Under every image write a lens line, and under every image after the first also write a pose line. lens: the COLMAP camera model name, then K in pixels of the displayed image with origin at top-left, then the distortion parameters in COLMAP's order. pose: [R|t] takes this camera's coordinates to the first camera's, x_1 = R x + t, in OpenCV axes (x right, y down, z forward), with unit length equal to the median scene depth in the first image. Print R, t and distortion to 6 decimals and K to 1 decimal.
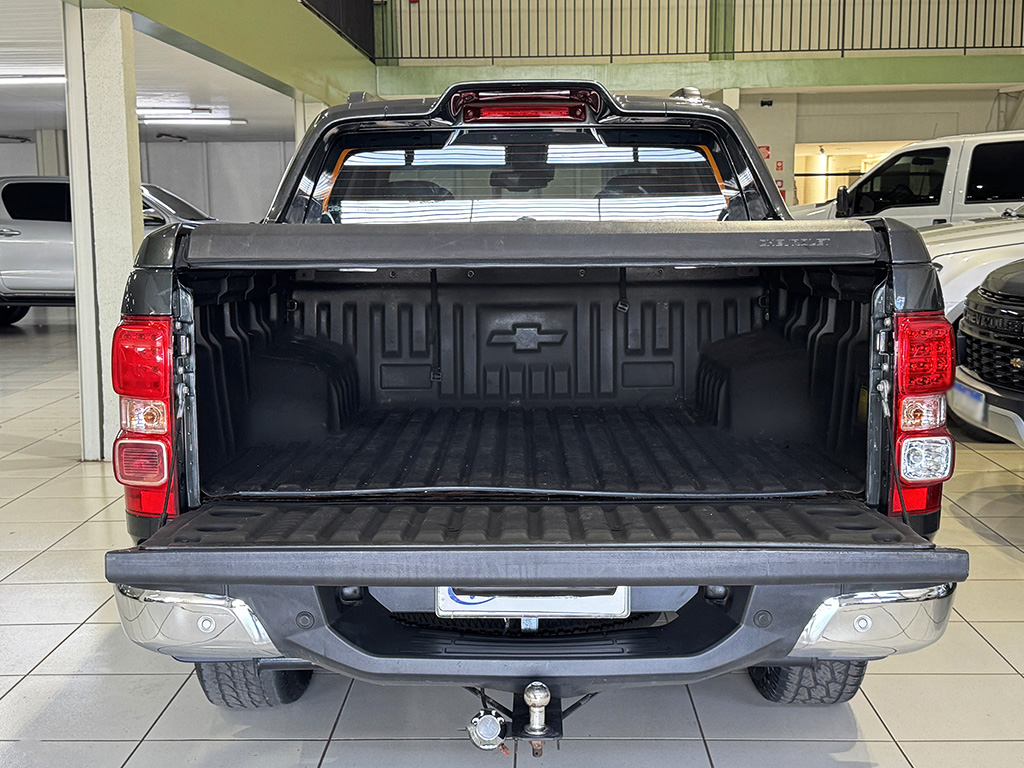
lens RADIAL K [[1312.5, 0, 512.0], [0, 1312.5, 384.0], [0, 0, 1]] dist [0.192475, -0.430496]
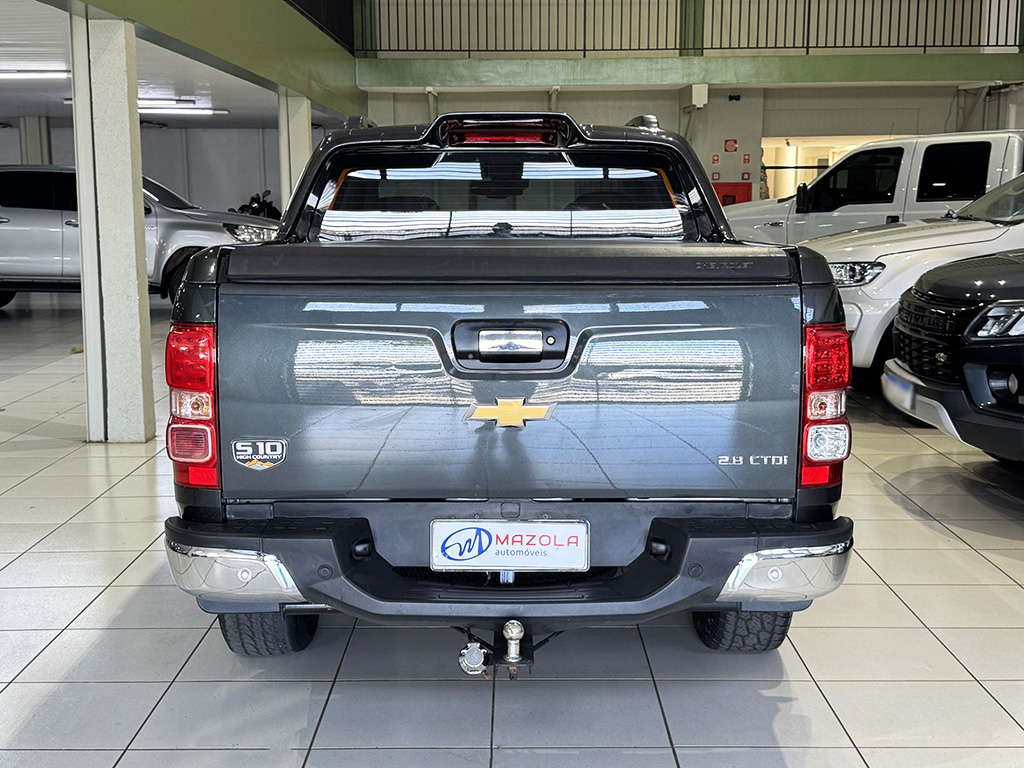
lens RADIAL K [[1312.5, 0, 512.0], [0, 1312.5, 384.0], [0, 0, 1]] dist [0.192475, -0.430496]
pose [[0.999786, 0.004283, 0.020244, -0.005092], [-0.004546, 0.999906, 0.012953, -0.007924], [-0.020187, -0.013042, 0.999711, -0.142630]]
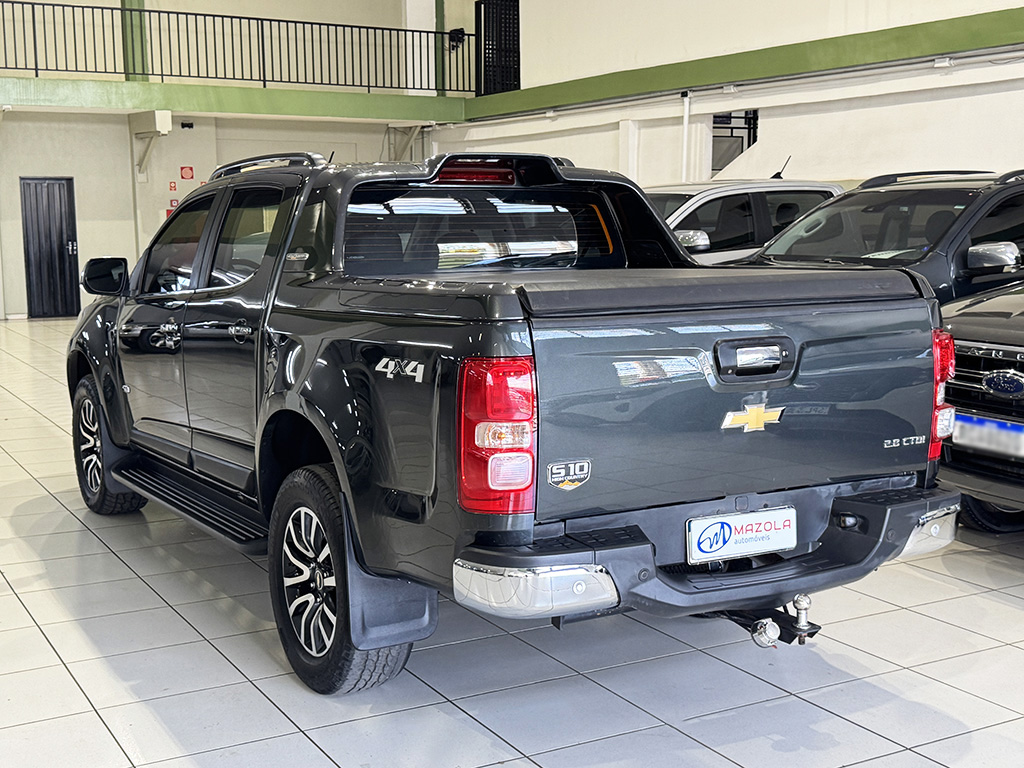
lens RADIAL K [[1312.5, 0, 512.0], [0, 1312.5, 384.0], [0, 0, 1]] dist [0.192475, -0.430496]
pose [[0.861783, -0.061587, 0.503525, -0.586865], [0.065476, 0.997804, 0.009982, -0.024136], [-0.503034, 0.024367, 0.863923, -0.063693]]
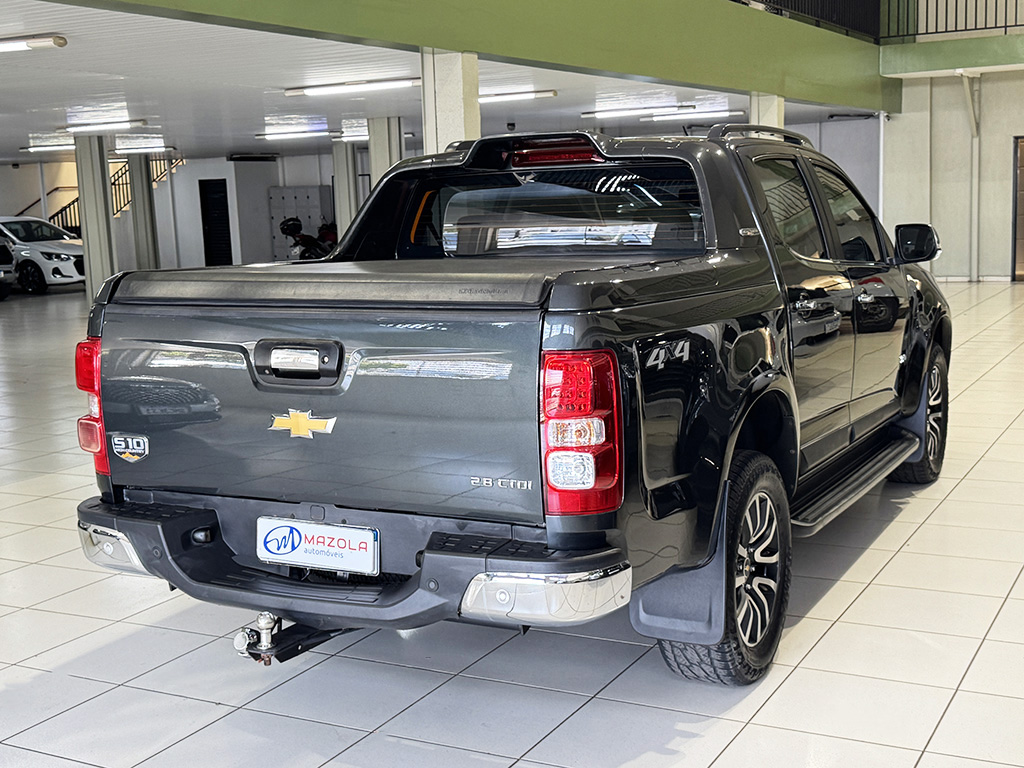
lens RADIAL K [[1312.5, 0, 512.0], [0, 1312.5, 384.0], [0, 0, 1]] dist [0.192475, -0.430496]
pose [[0.891389, 0.042163, -0.451273, 0.517224], [-0.032583, 0.999049, 0.028982, -0.036229], [0.452066, -0.011130, 0.891915, -0.067338]]
